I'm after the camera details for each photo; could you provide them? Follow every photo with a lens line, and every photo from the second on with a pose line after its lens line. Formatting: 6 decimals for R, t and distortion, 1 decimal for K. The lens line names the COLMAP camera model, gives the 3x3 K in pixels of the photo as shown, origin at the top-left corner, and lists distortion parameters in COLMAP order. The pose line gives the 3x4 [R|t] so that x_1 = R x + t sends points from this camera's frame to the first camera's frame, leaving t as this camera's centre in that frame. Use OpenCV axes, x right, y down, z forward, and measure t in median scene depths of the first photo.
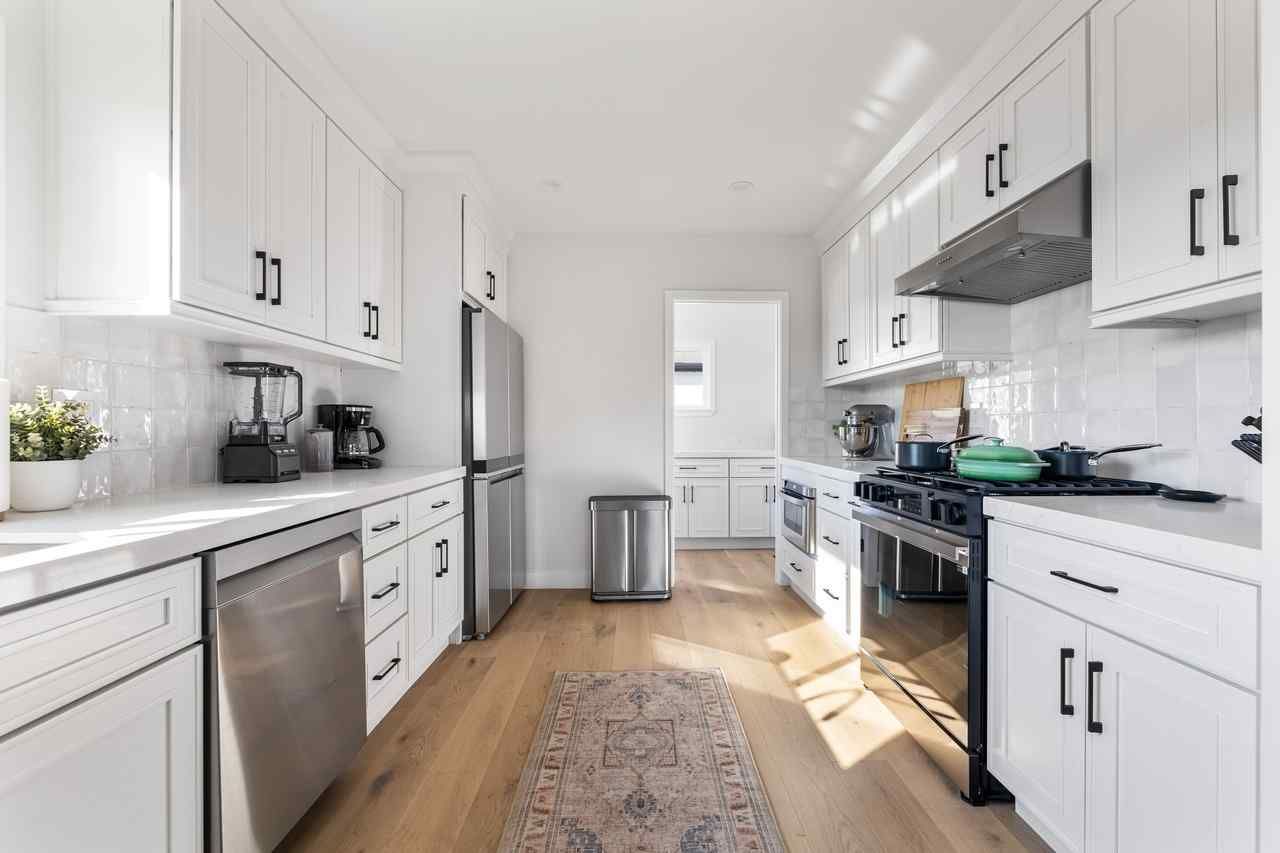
lens RADIAL K [[539.3, 0, 650.0], [0, 539.3, 428.6], [0, 0, 1]] dist [-0.000403, -0.000058]
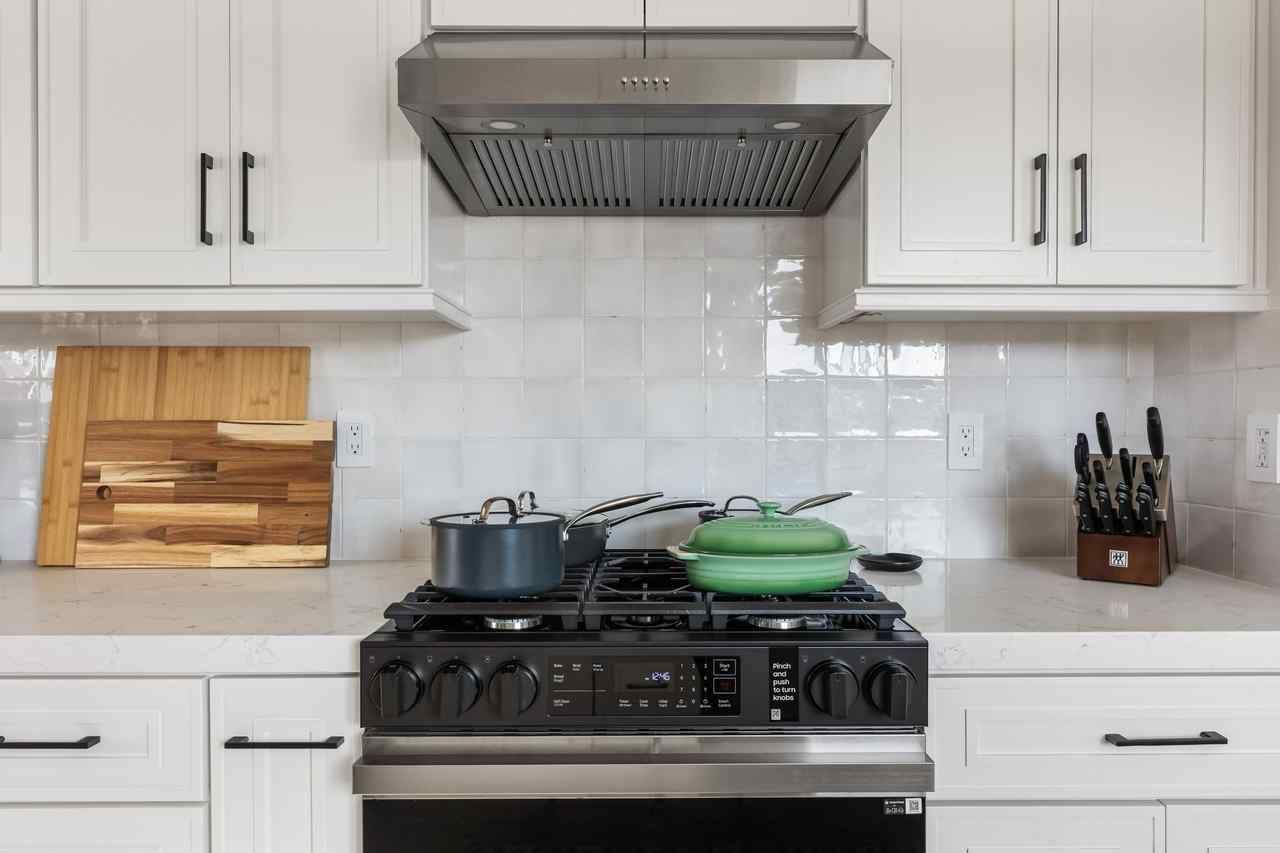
lens RADIAL K [[763.9, 0, 644.2], [0, 763.9, 482.9], [0, 0, 1]] dist [-0.000543, 0.000333]
pose [[0.031097, 0.001640, 0.999515, -0.006631], [0.001551, 0.999997, -0.001689, 0.011661], [-0.999515, 0.001603, 0.031095, 0.811726]]
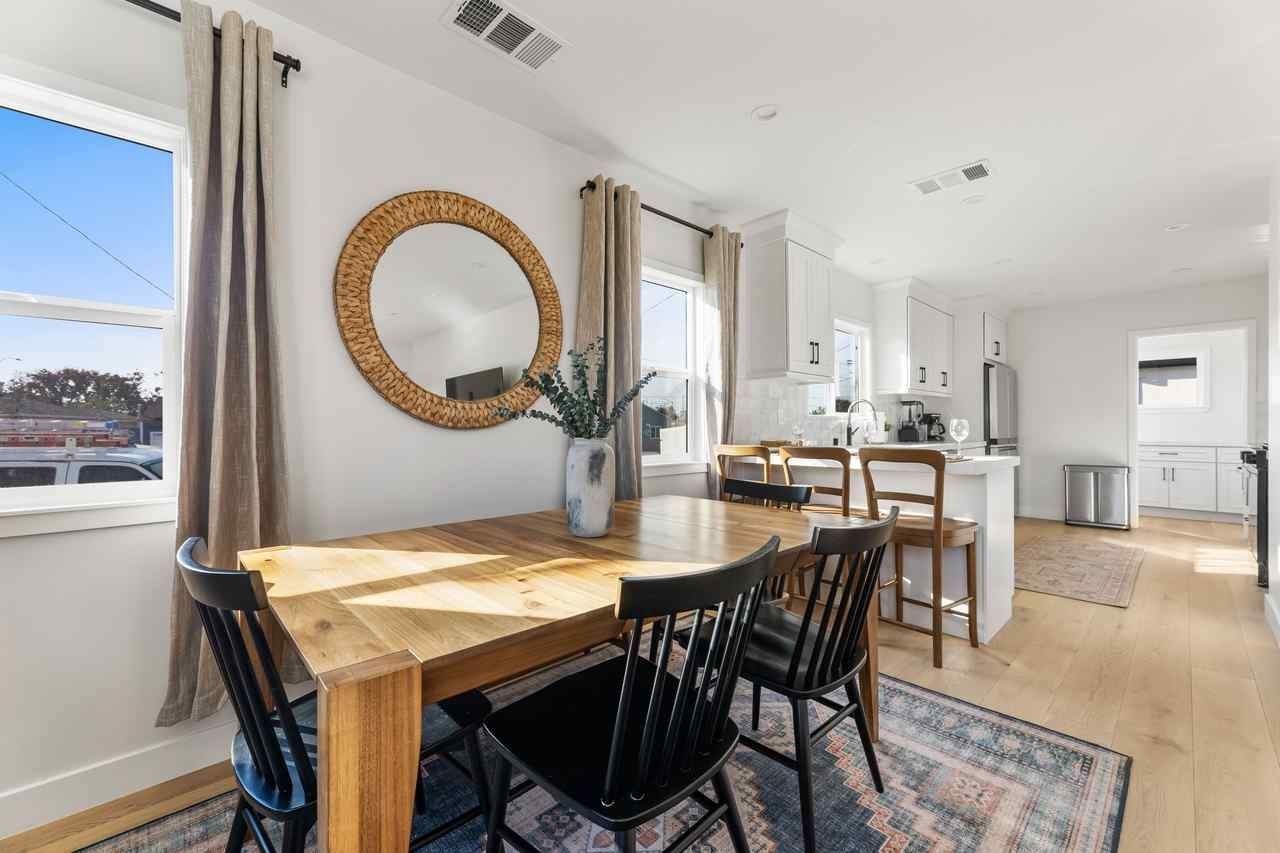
lens RADIAL K [[517.3, 0, 648.7], [0, 517.3, 427.3], [0, 0, 1]] dist [0.000252, 0.000072]
pose [[0.671904, 0.000415, -0.740638, 0.315865], [0.002721, 0.999992, 0.003029, 0.006978], [0.740633, -0.004051, 0.671898, -1.562292]]
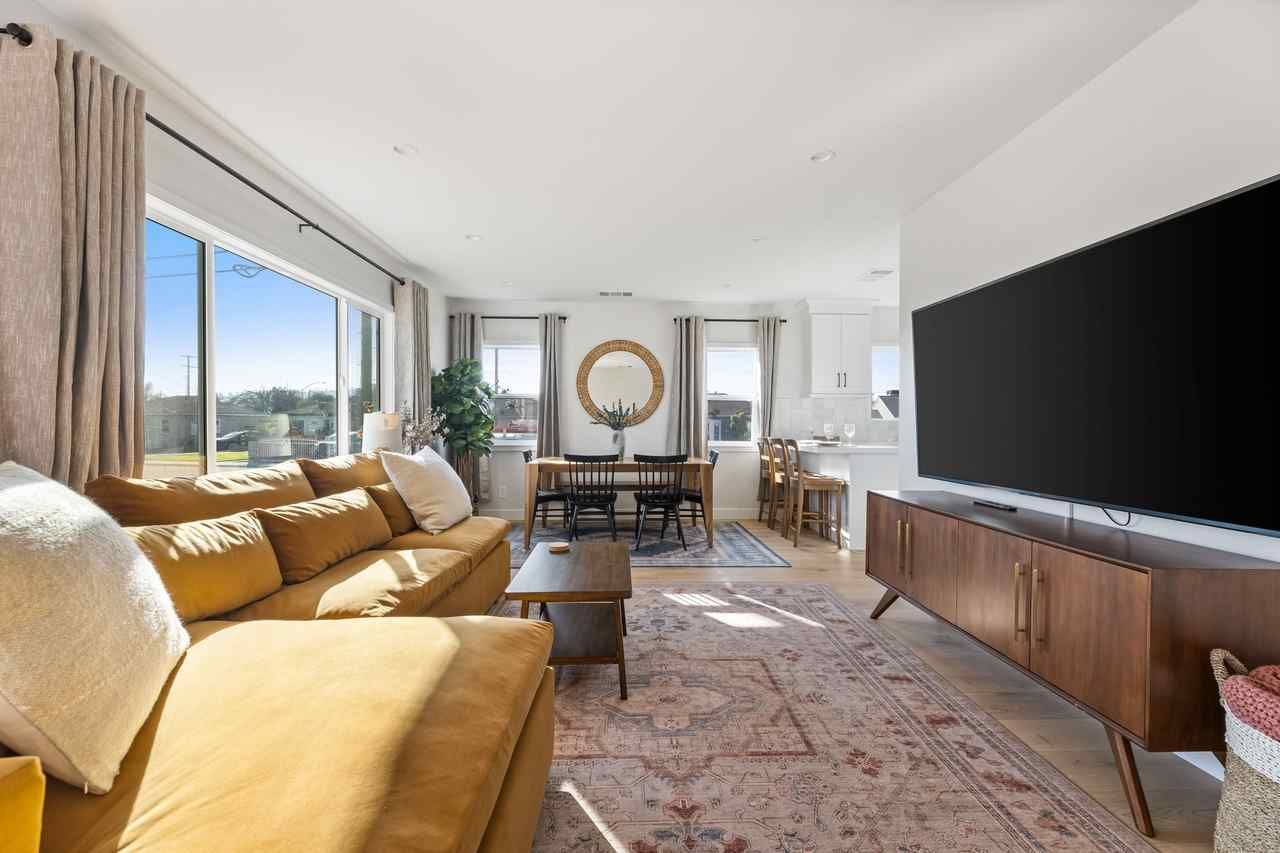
lens RADIAL K [[505.0, 0, 646.3], [0, 505.0, 426.2], [0, 0, 1]] dist [0.000594, 0.000250]
pose [[0.001894, 0.002536, -0.999995, 1.766281], [-0.001840, 0.999995, 0.002532, 0.002071], [0.999997, 0.001835, 0.001899, -1.079629]]
